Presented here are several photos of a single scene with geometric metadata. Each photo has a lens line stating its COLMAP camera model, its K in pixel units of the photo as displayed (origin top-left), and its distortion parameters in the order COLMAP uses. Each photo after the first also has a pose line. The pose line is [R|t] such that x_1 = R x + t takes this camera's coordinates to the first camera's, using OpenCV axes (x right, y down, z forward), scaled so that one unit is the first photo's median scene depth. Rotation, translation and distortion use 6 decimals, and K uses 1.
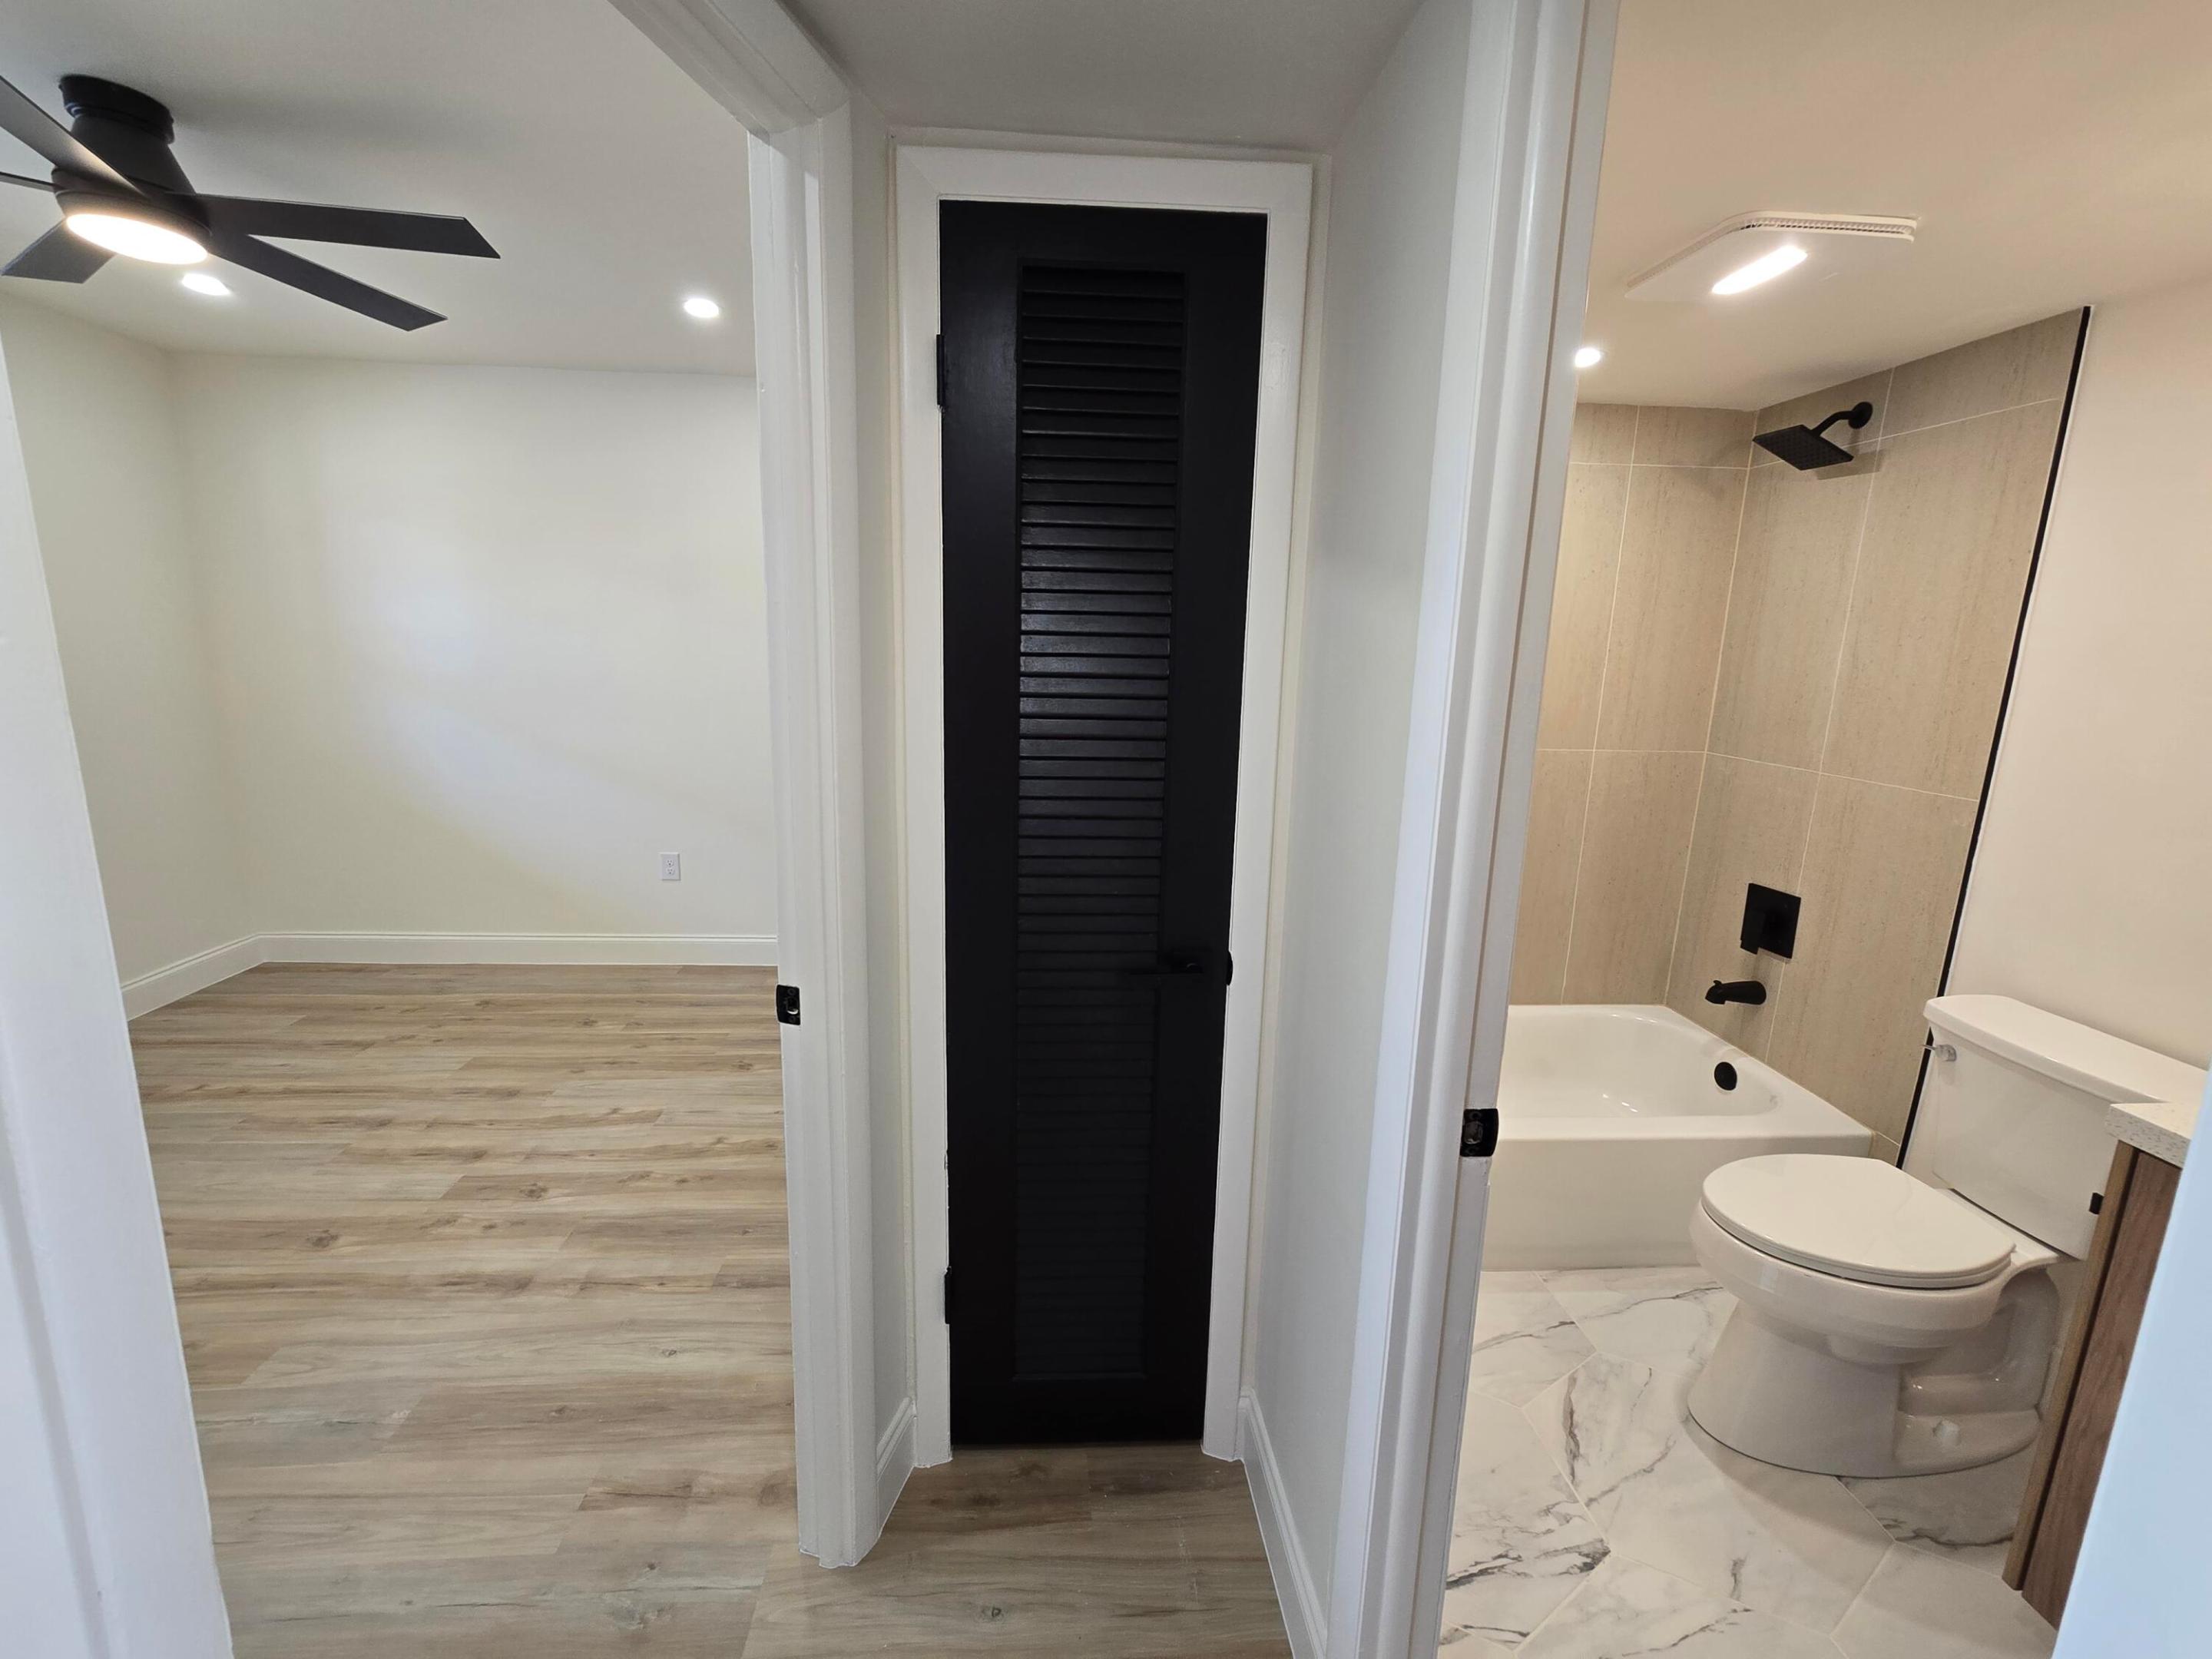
lens RADIAL K [[914.1, 0, 1092.9], [0, 914.1, 816.8], [0, 0, 1]] dist [0.001405, -0.001362]
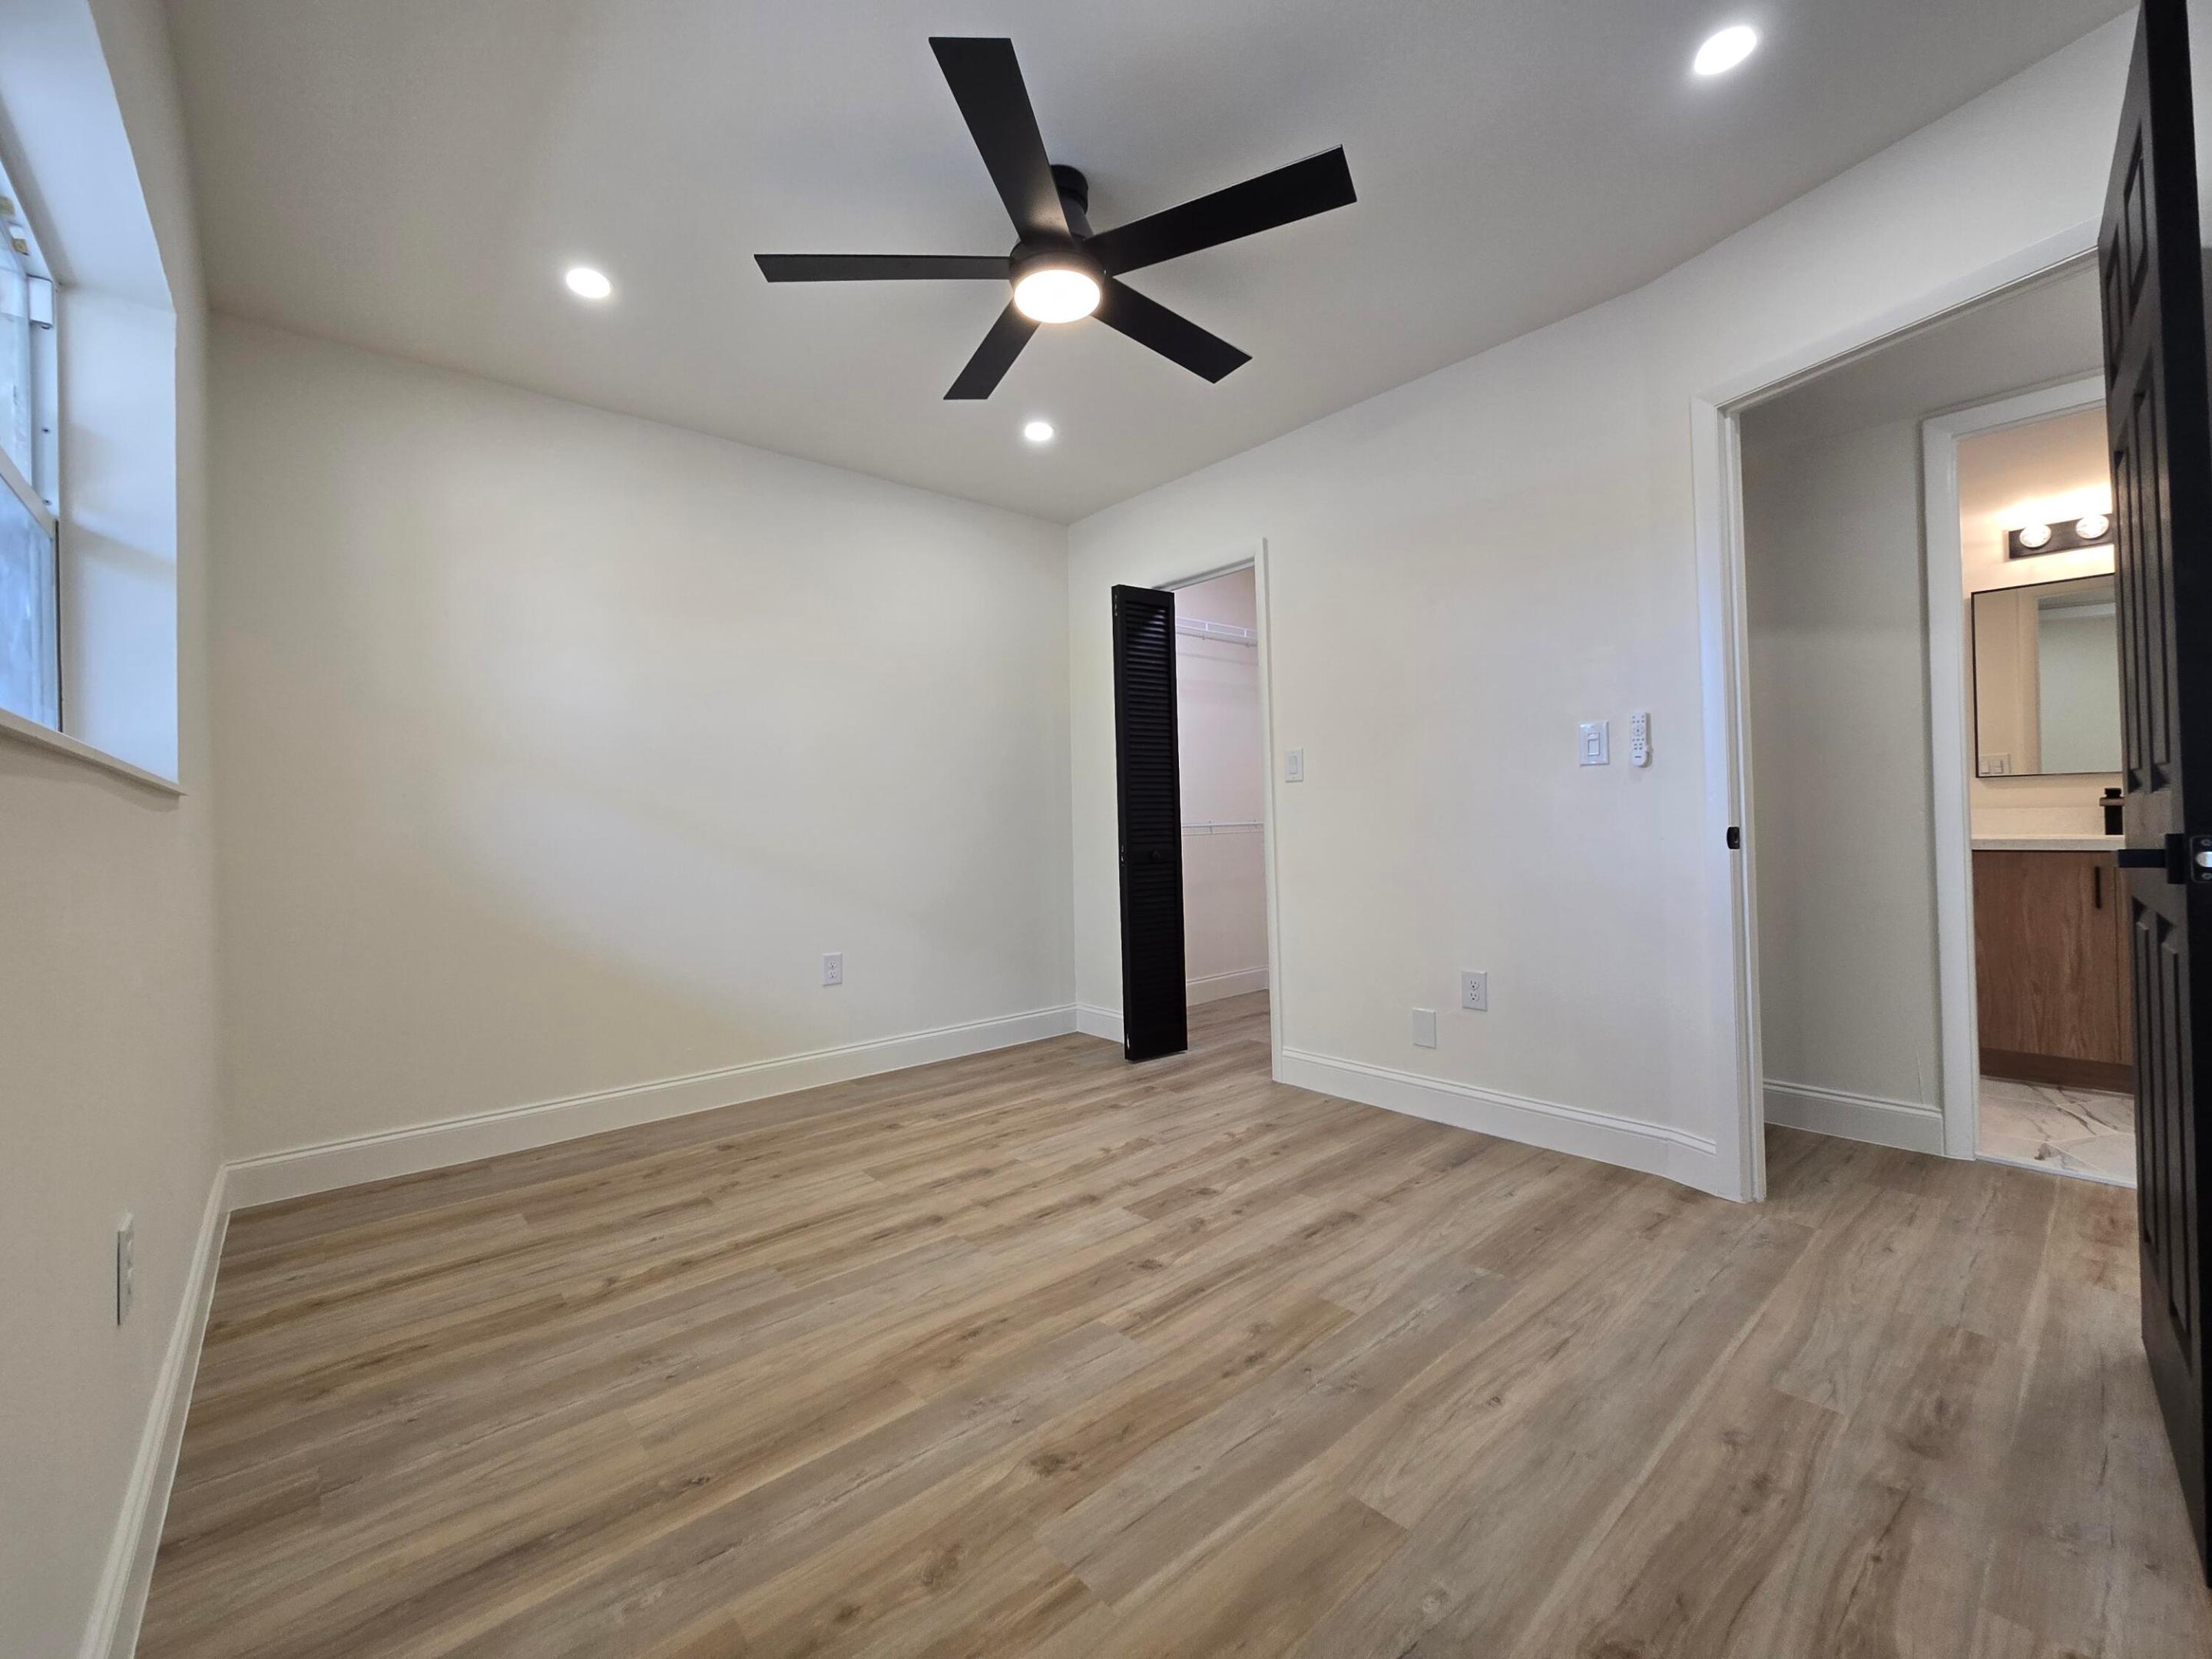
lens RADIAL K [[914.1, 0, 1082.8], [0, 914.1, 822.5], [0, 0, 1]] dist [0.001405, -0.001362]
pose [[0.796202, -0.043293, 0.603481, -1.237433], [0.153852, 0.979137, -0.132743, 0.108079], [-0.585143, 0.198537, 0.786251, 0.167319]]
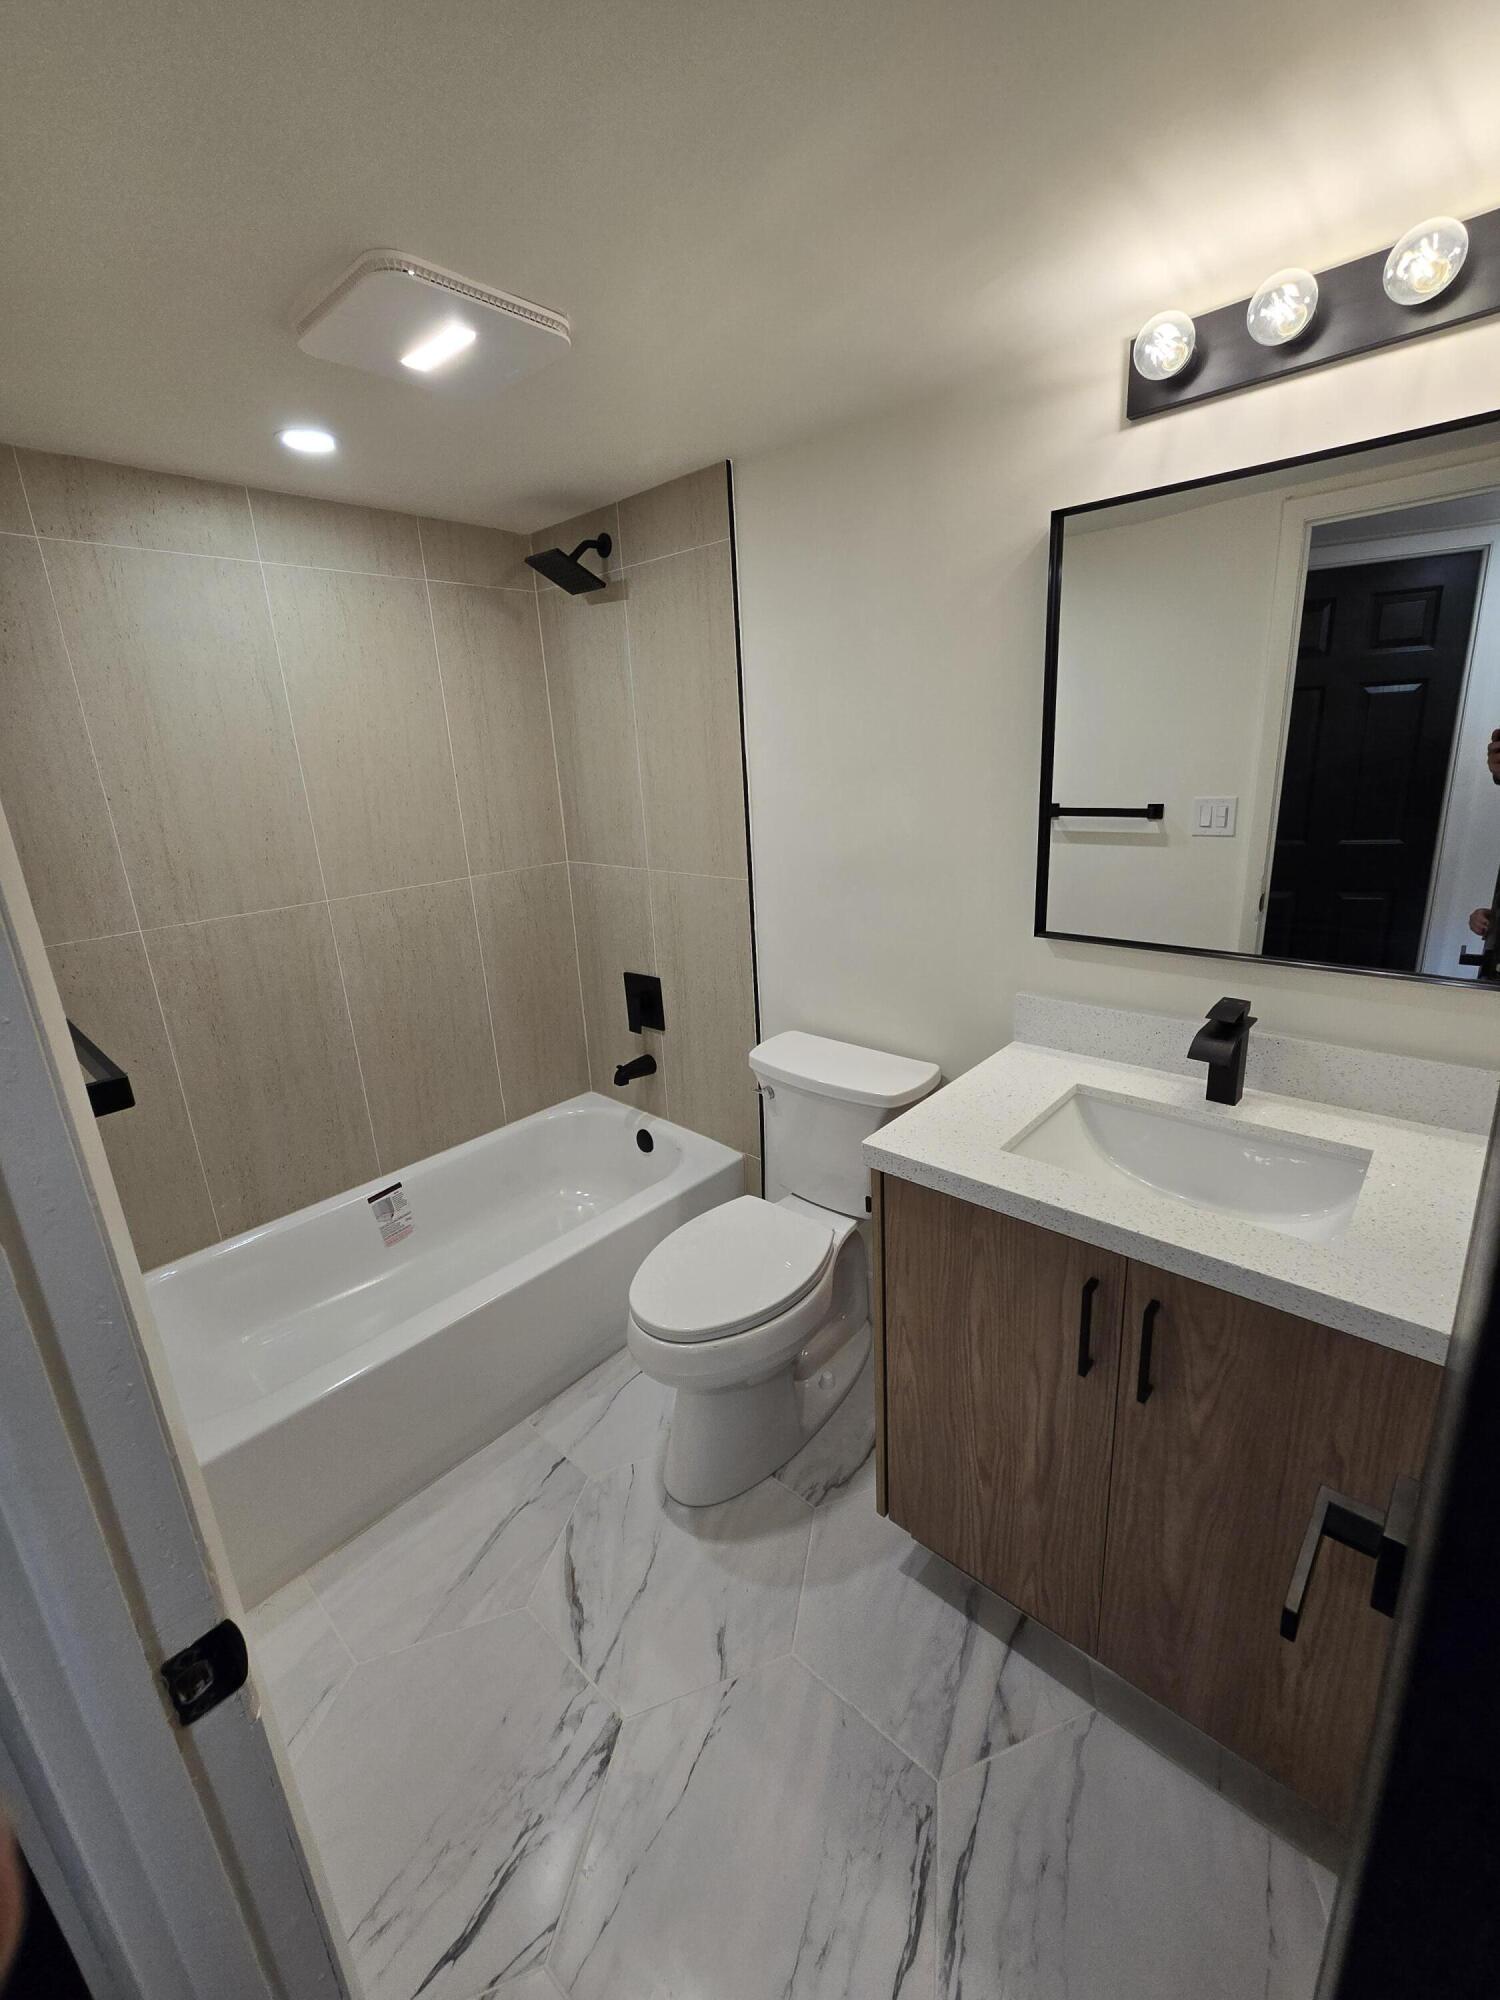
lens RADIAL K [[826.5, 0, 766.3], [0, 826.5, 991.2], [0, 0, 1]] dist [0.001405, -0.001362]
pose [[0.707386, -0.258521, 0.657854, 0.175414], [0.200603, 0.965872, 0.163859, -0.041412], [-0.677764, 0.016056, 0.735104, 0.136601]]
